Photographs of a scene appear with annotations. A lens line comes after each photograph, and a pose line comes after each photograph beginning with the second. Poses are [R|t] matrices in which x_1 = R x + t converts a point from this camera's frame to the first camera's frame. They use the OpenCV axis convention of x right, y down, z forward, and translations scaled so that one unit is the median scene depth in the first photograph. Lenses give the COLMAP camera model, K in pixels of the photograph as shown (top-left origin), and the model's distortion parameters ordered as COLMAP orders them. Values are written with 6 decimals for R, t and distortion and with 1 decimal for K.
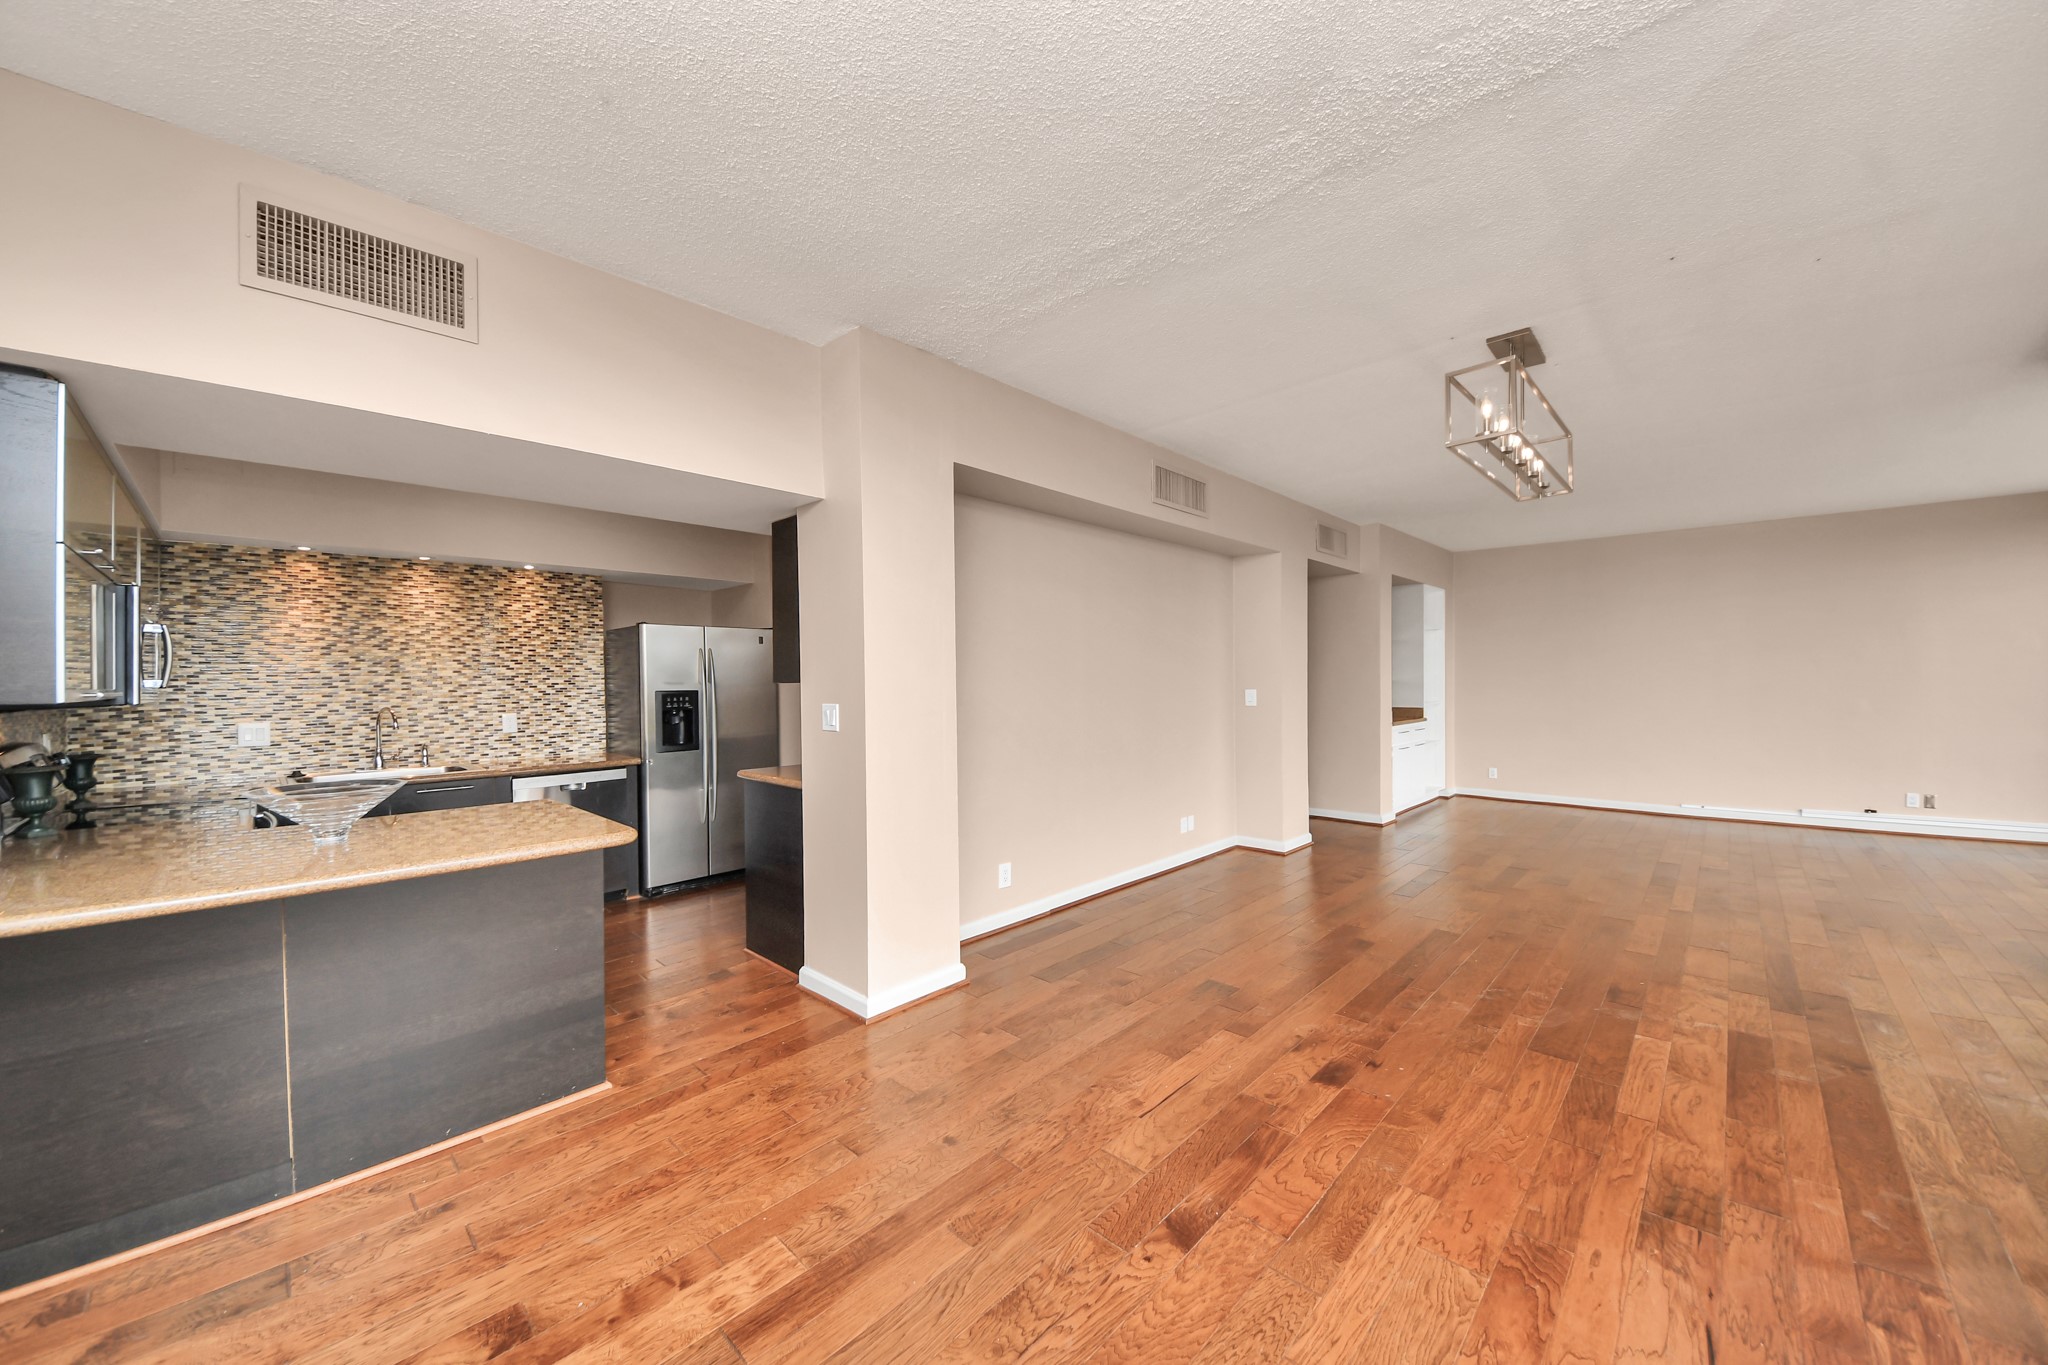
lens RADIAL K [[694.4, 0, 1021.8], [0, 694.4, 679.4], [0, 0, 1]] dist [-0.035231, -0.000183]
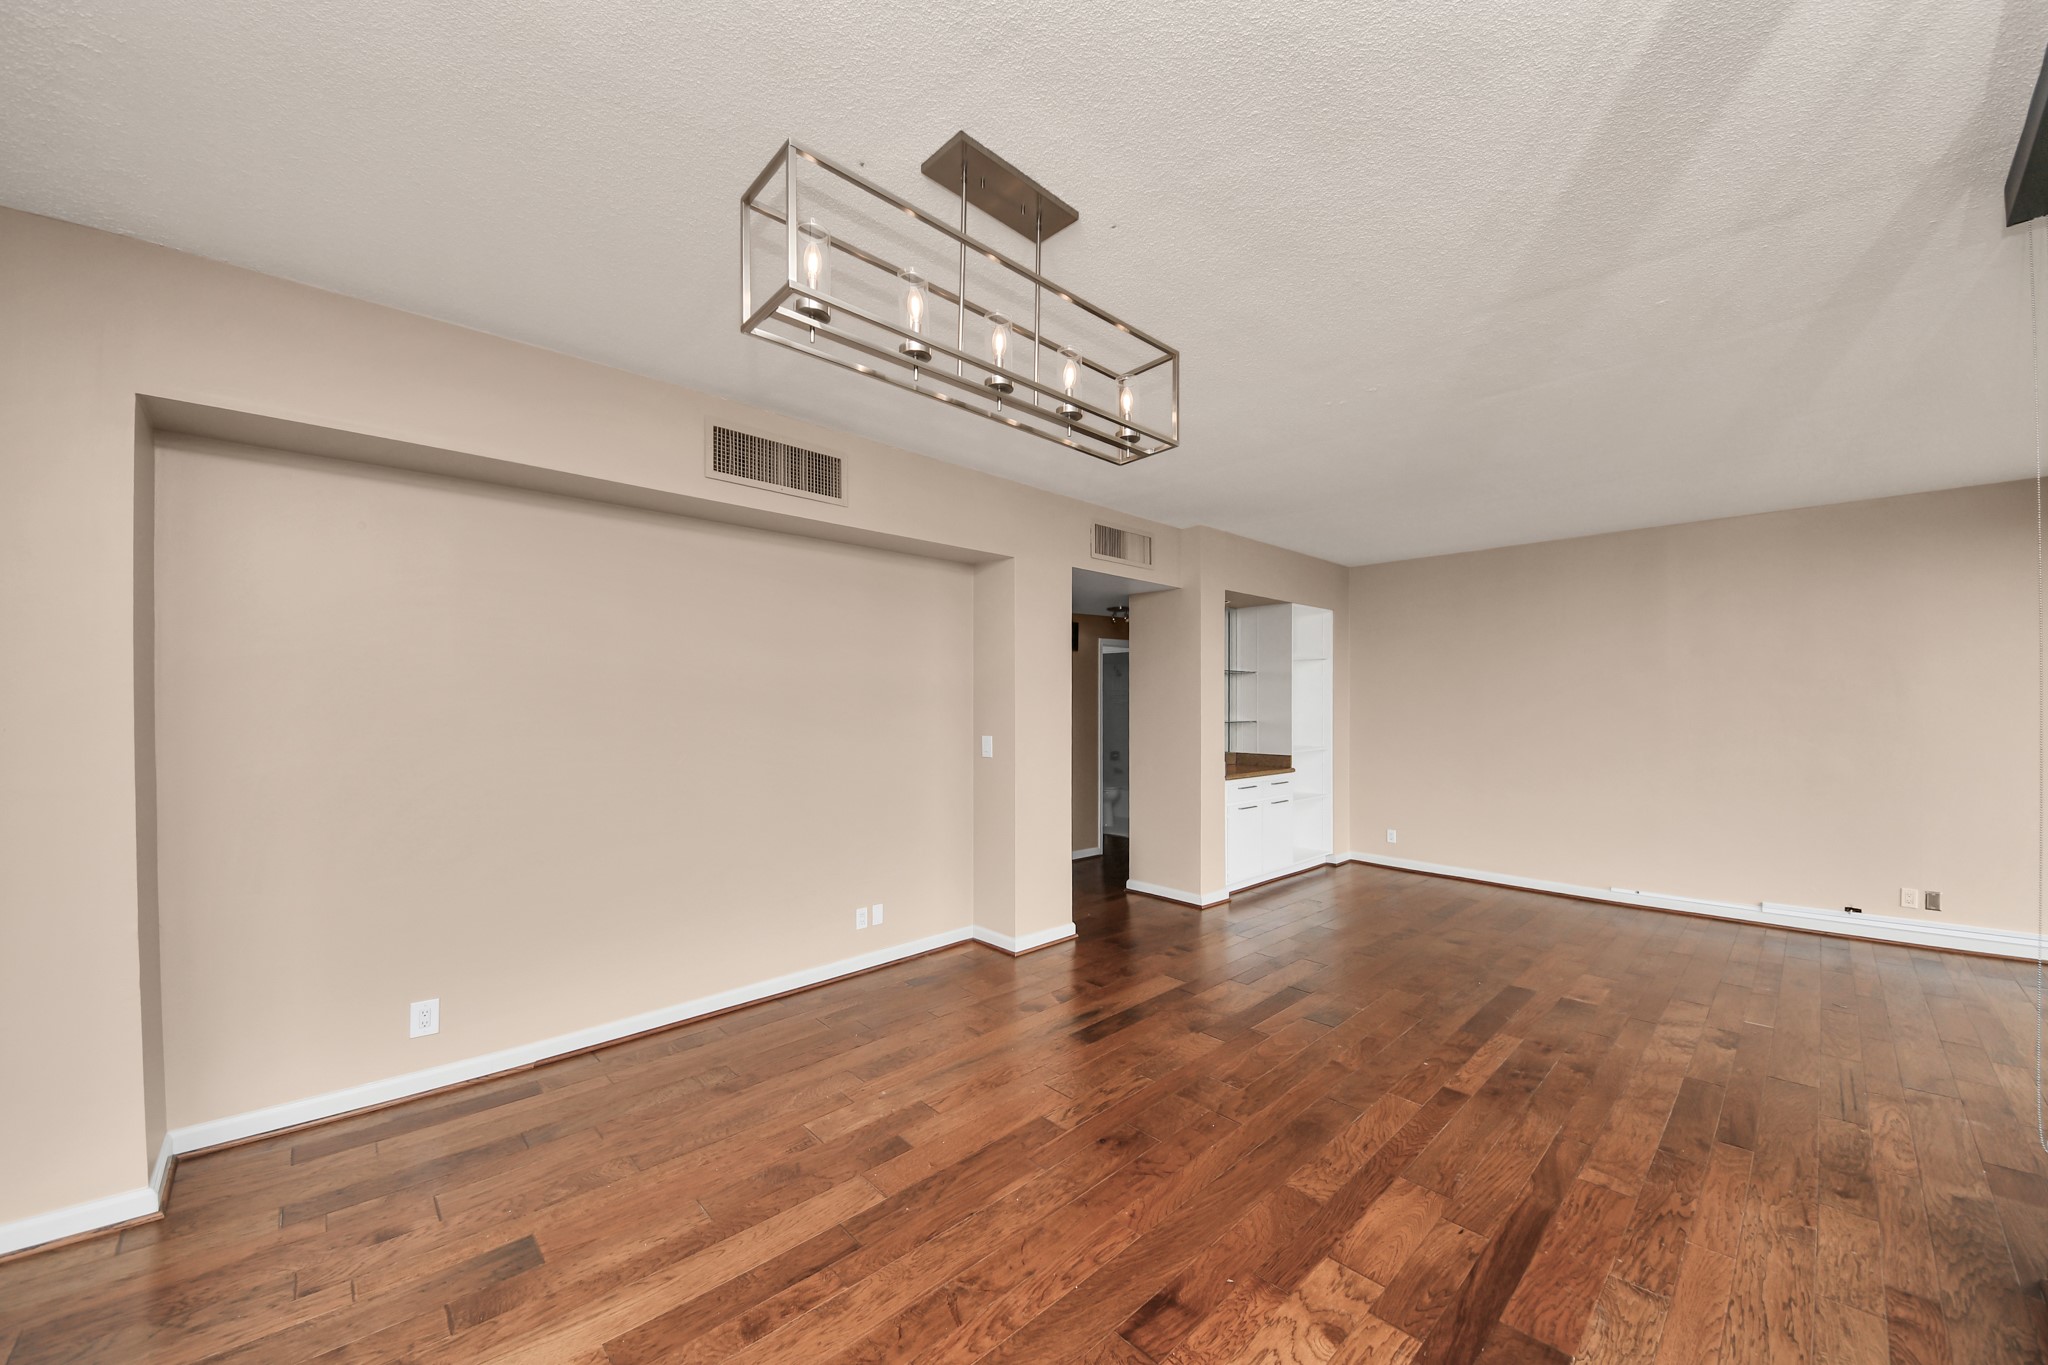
lens RADIAL K [[735.5, 0, 1032.9], [0, 735.5, 700.2], [0, 0, 1]] dist [0.006788, -0.010544]
pose [[0.999963, 0.008178, 0.002506, 0.402590], [-0.008157, 0.999932, -0.008279, -0.020513], [-0.002574, 0.008259, 0.999963, 0.194061]]
